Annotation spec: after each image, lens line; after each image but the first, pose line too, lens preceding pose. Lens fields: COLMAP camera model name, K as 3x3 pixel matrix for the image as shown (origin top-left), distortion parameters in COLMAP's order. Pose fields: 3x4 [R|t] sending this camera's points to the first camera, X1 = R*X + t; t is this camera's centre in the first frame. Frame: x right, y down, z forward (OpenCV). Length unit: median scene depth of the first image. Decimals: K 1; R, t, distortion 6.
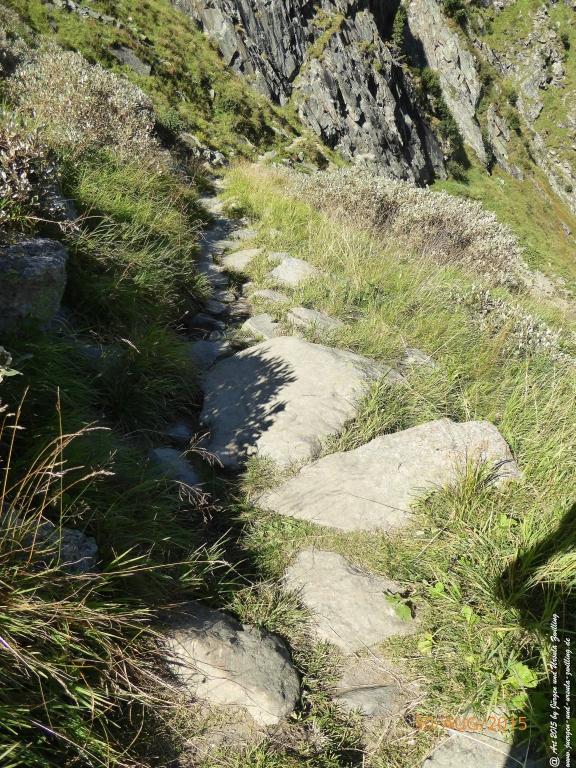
lens RADIAL K [[543.5, 0, 288.7], [0, 543.5, 400.0], [0, 0, 1]] dist [-0.032549, 0.002202]
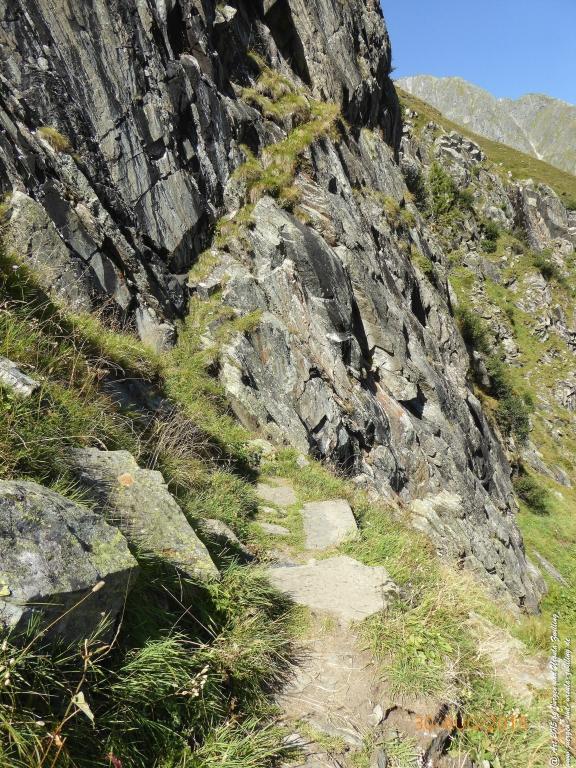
lens RADIAL K [[554.2, 0, 288.0], [0, 554.2, 384.0], [0, 0, 1]] dist [-0.023294, 0.006185]
pose [[0.976450, -0.046855, 0.210595, -0.004570], [0.151050, 0.845442, -0.512262, -0.404103], [-0.154044, 0.532008, 0.832609, 0.801319]]
